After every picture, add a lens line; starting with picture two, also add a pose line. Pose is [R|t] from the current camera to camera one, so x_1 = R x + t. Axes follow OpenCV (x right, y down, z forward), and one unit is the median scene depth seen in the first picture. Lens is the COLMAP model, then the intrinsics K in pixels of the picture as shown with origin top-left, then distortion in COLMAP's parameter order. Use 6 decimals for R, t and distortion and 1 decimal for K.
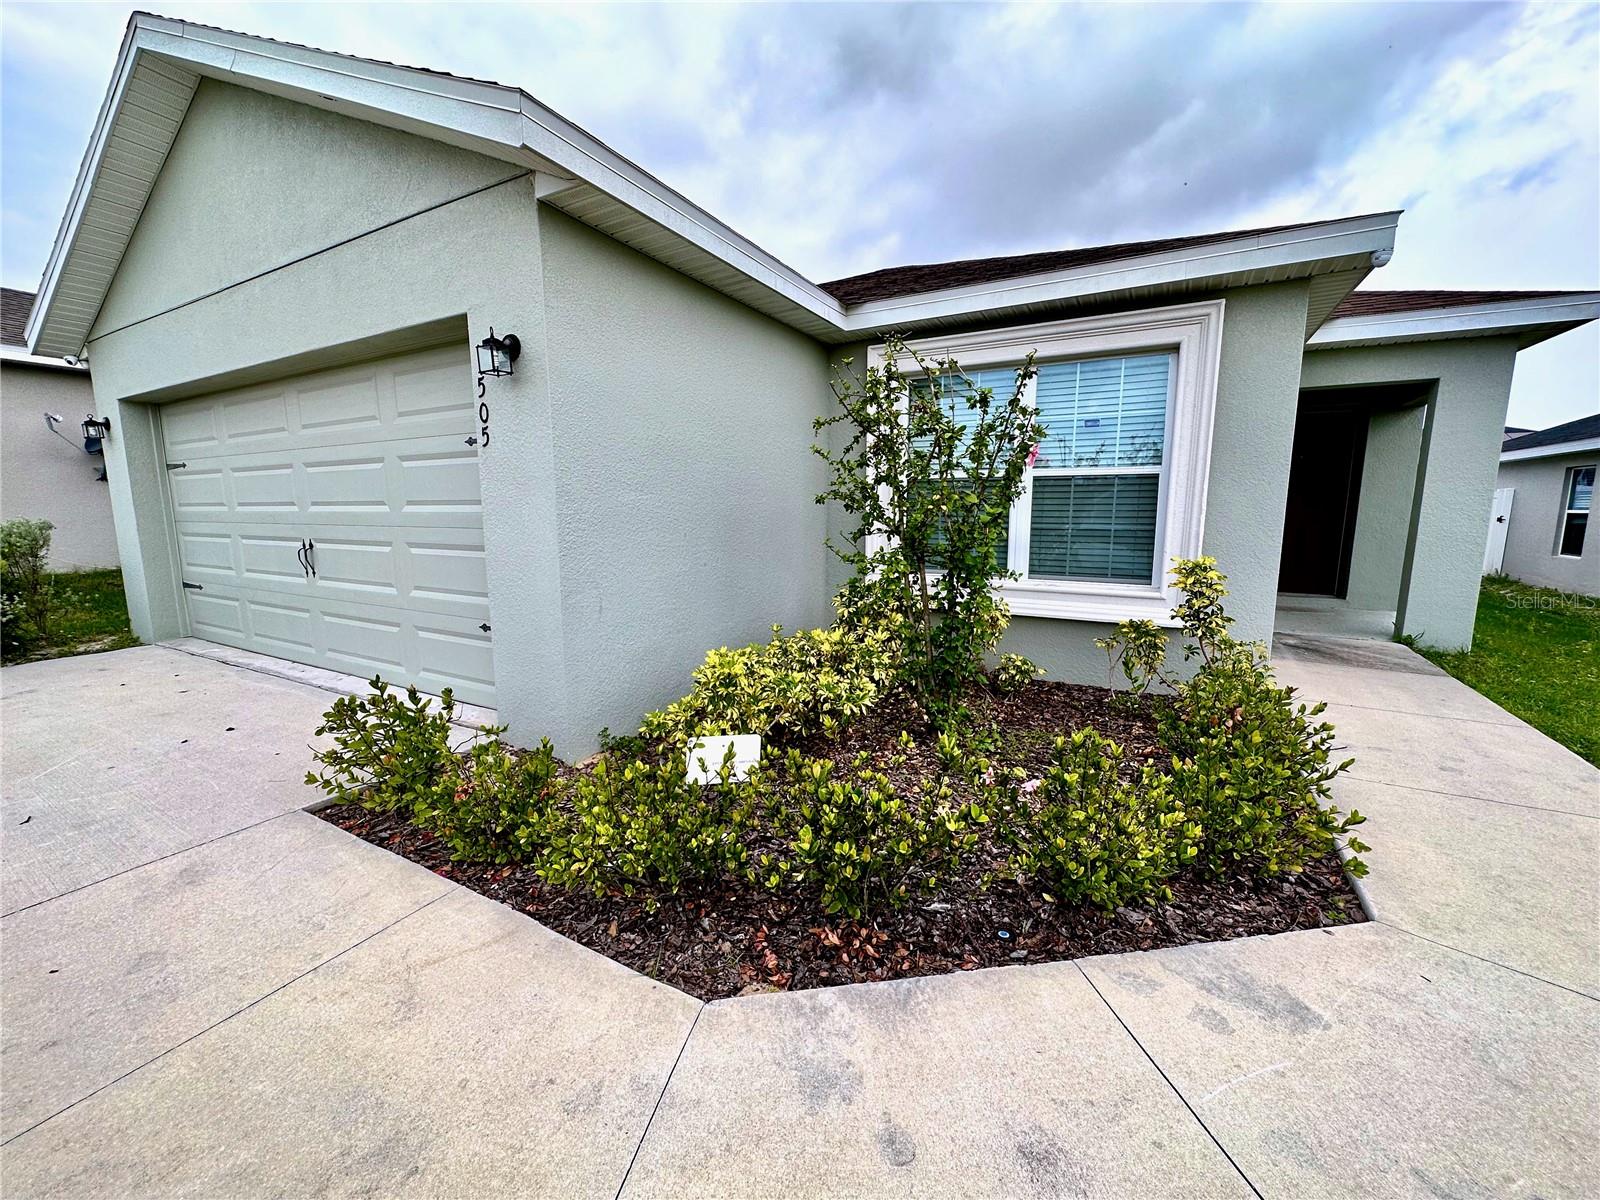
lens RADIAL K [[641.5, 0, 799.5], [0, 641.5, 598.6], [0, 0, 1]] dist [-0.002047, -0.000135]
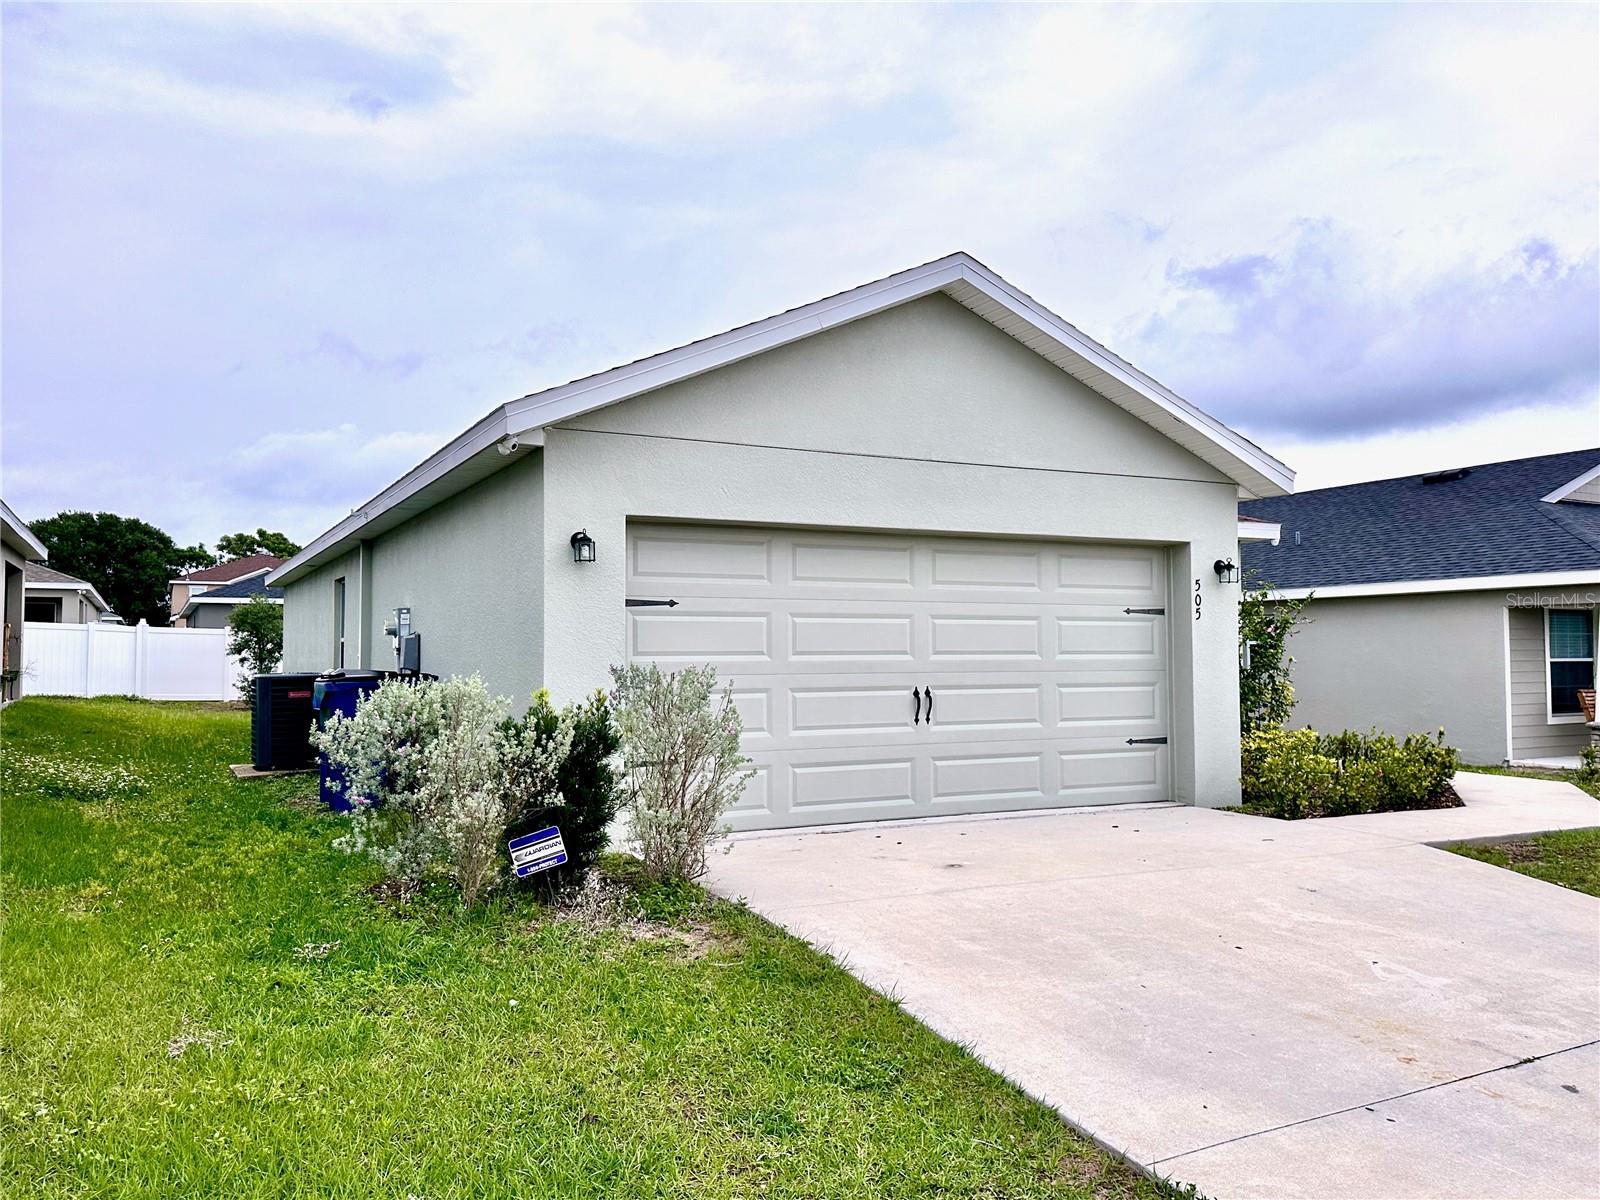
lens RADIAL K [[1215.8, 0, 798.4], [0, 1215.8, 601.4], [0, 0, 1]] dist [0.009966, 0.000960]
pose [[0.562248, 0.032436, 0.826333, -2.574731], [0.118122, 0.985835, -0.119069, -0.019958], [-0.818489, 0.164554, 0.550452, 0.067876]]
